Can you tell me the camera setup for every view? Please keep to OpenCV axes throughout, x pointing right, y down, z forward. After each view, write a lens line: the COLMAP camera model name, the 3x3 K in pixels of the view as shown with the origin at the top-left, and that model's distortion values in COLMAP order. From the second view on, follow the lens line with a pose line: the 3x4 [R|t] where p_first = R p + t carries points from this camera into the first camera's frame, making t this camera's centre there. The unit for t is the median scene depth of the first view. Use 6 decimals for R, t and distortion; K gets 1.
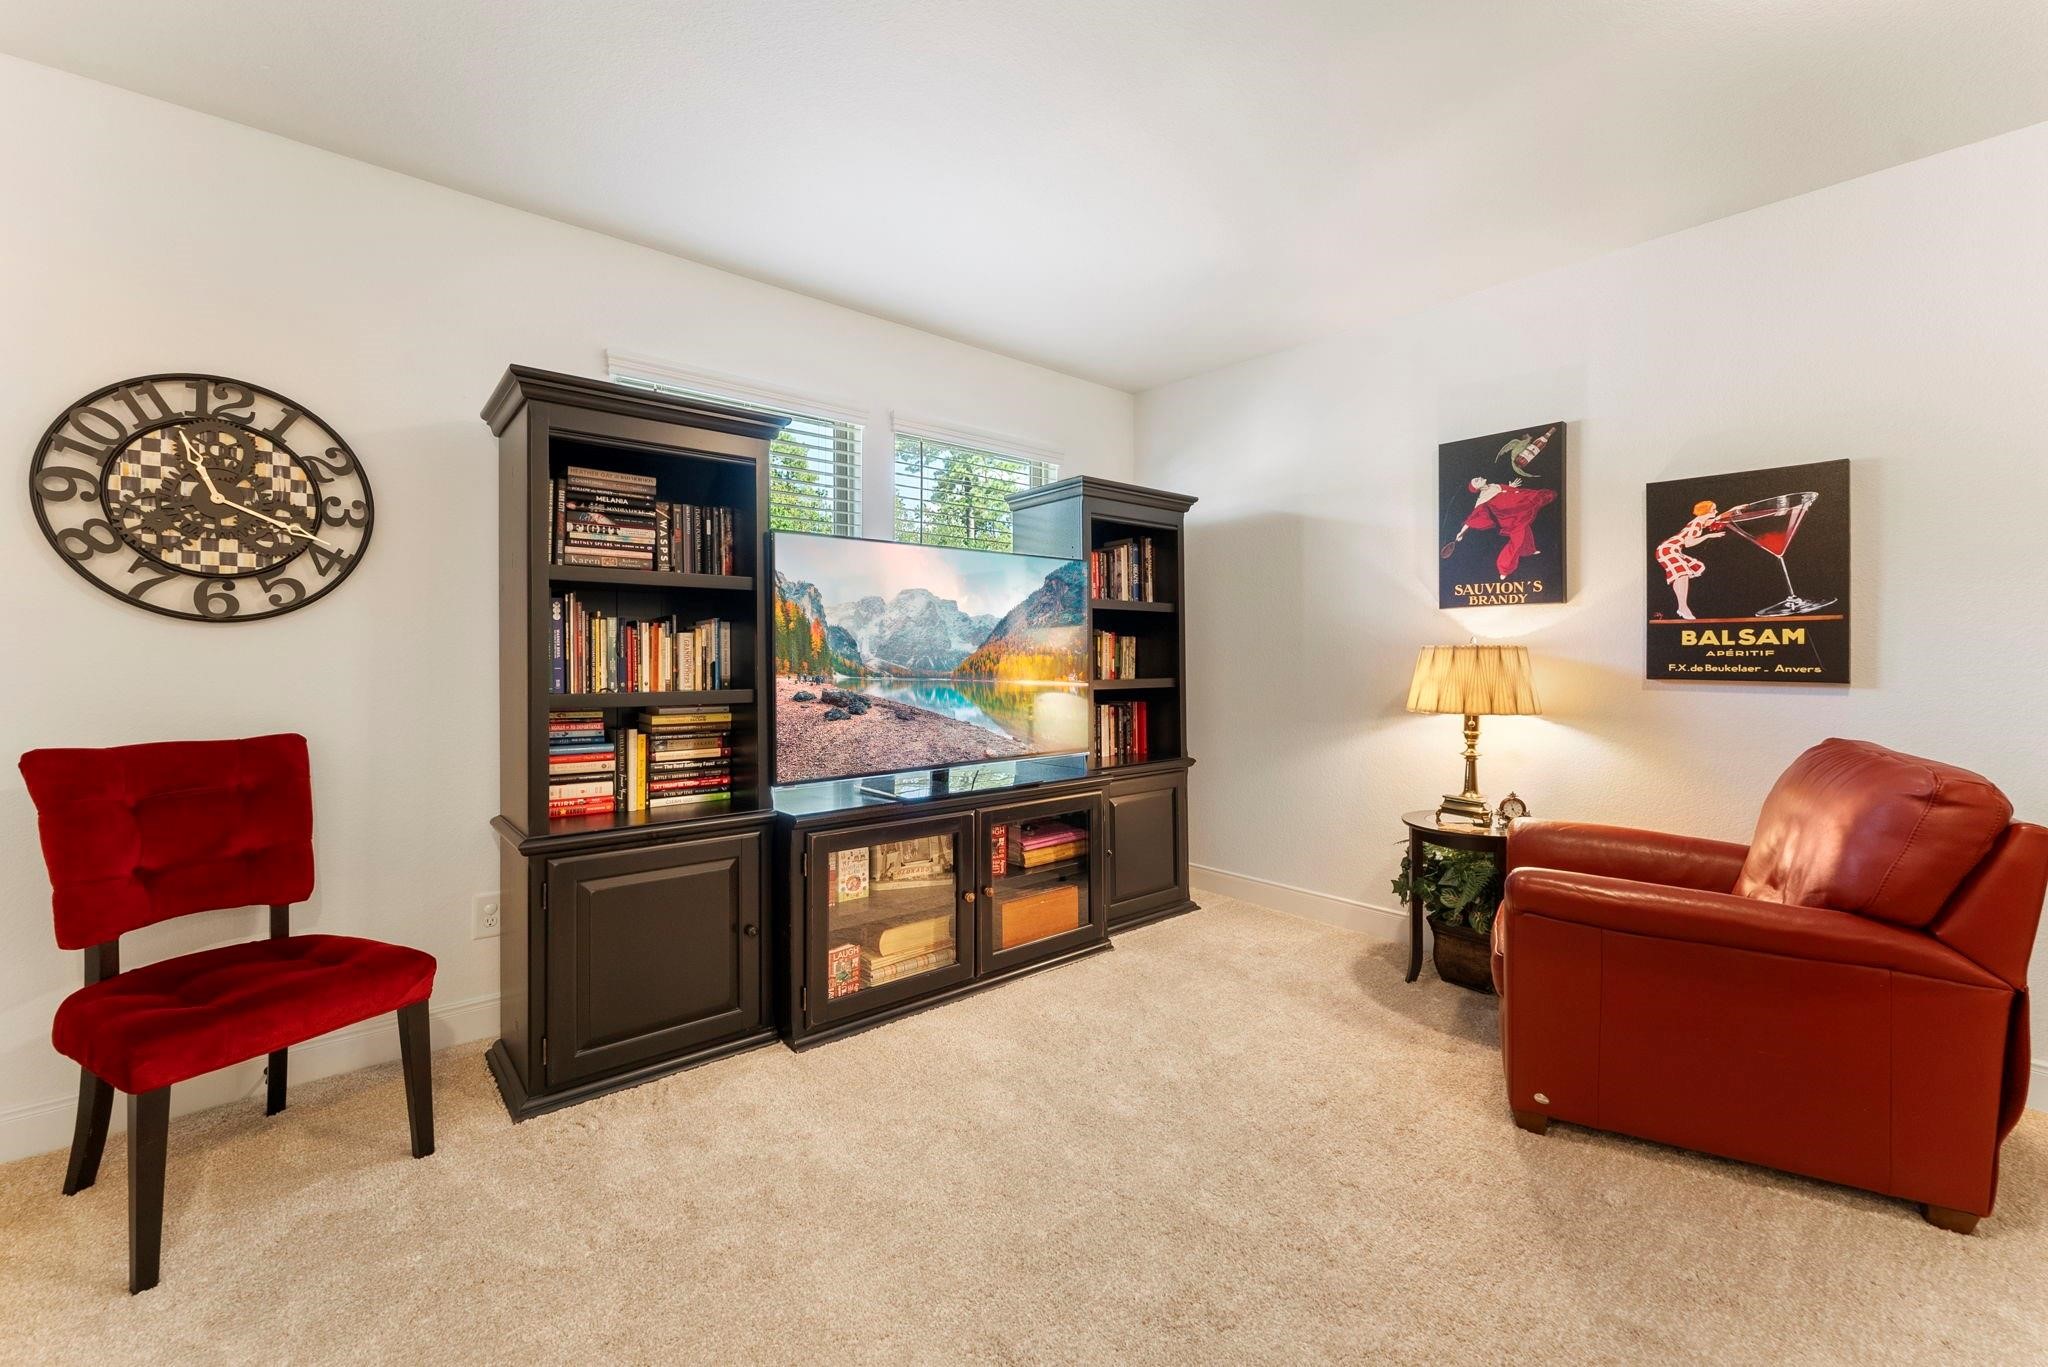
lens RADIAL K [[839.0, 0, 1034.5], [0, 839.0, 652.1], [0, 0, 1]] dist [0.001643, -0.000165]
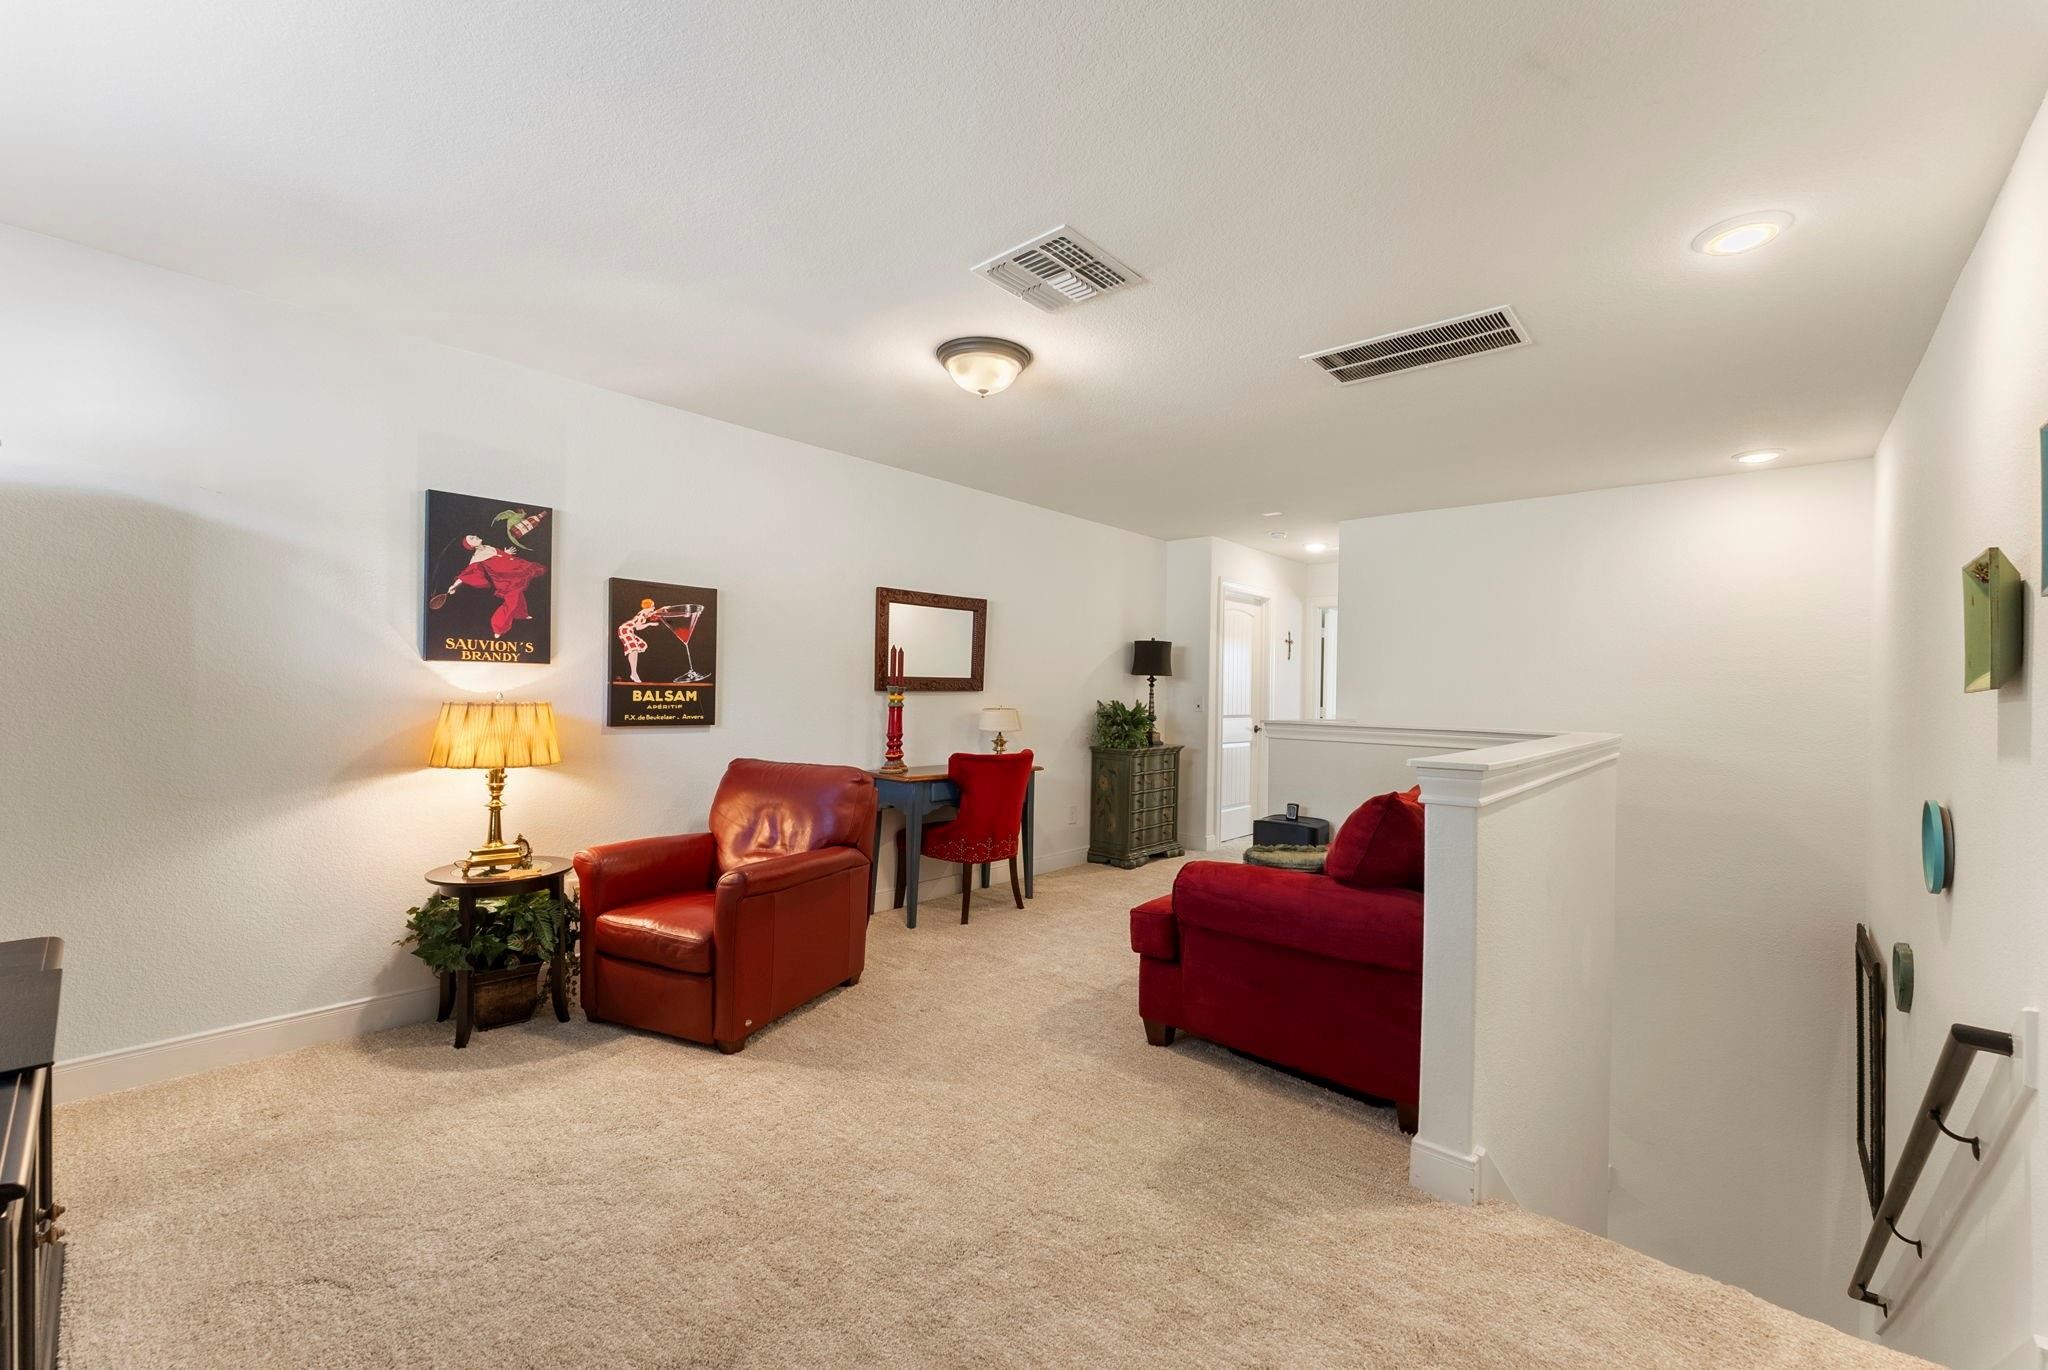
lens RADIAL K [[839.0, 0, 1030.4], [0, 839.0, 688.6], [0, 0, 1]] dist [0.001643, -0.000165]
pose [[-0.116861, -0.000998, 0.993148, -0.659406], [-0.020781, 0.999783, -0.001440, -0.039794], [-0.992931, -0.020807, -0.116856, 0.513158]]
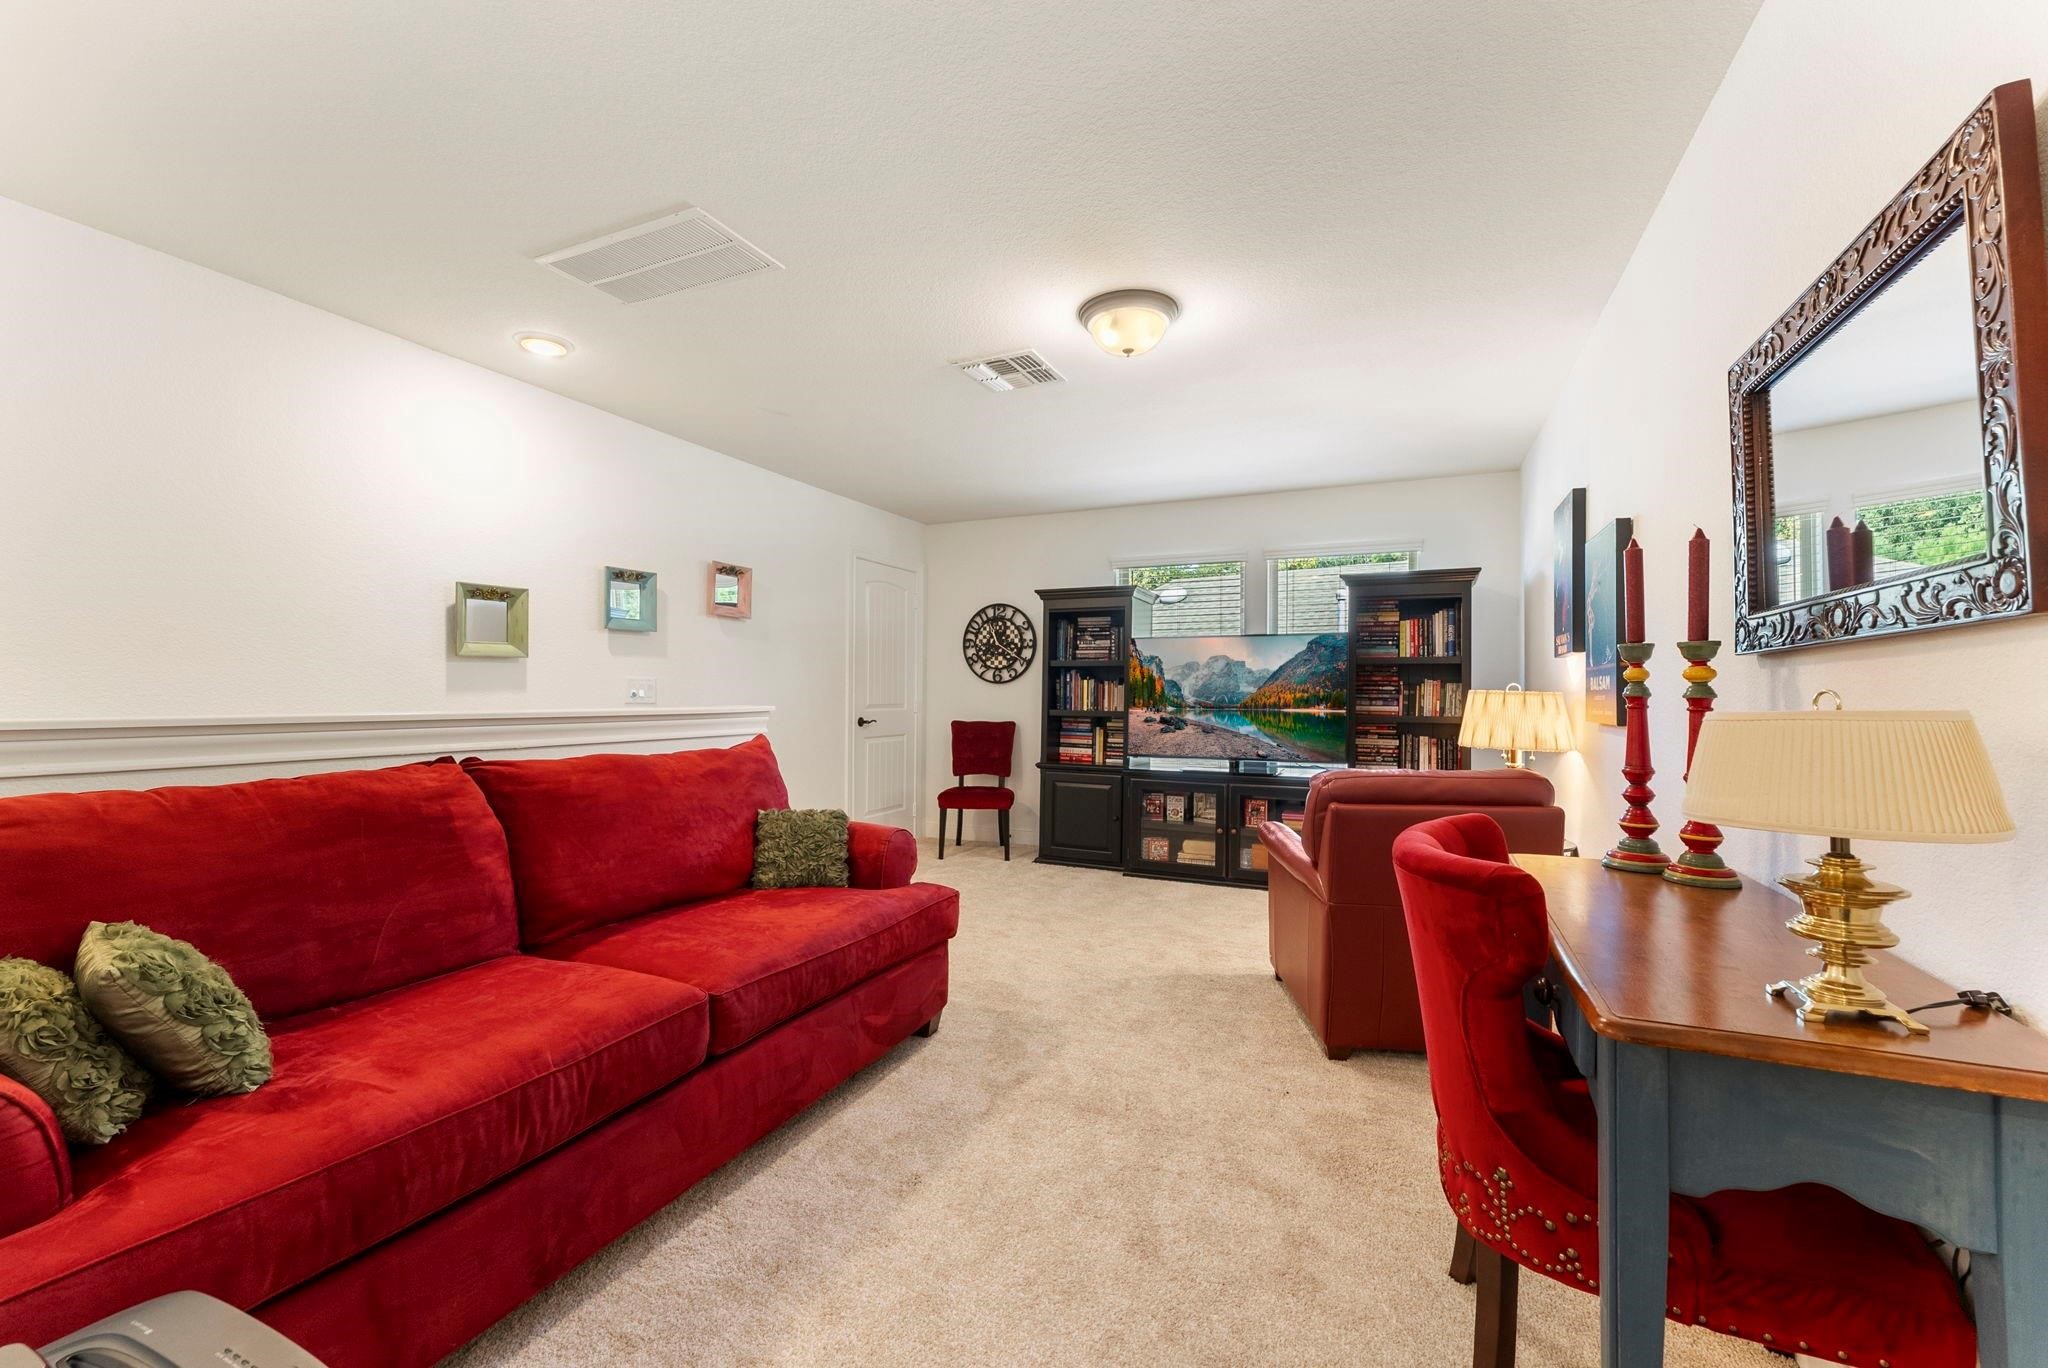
lens RADIAL K [[839.0, 0, 1024.1], [0, 839.0, 679.9], [0, 0, 1]] dist [0.001643, -0.000165]
pose [[0.406540, -0.009632, -0.913582, 1.677549], [-0.005313, 0.999903, -0.012906, -0.009289], [0.913618, 0.010101, 0.406449, -0.140517]]
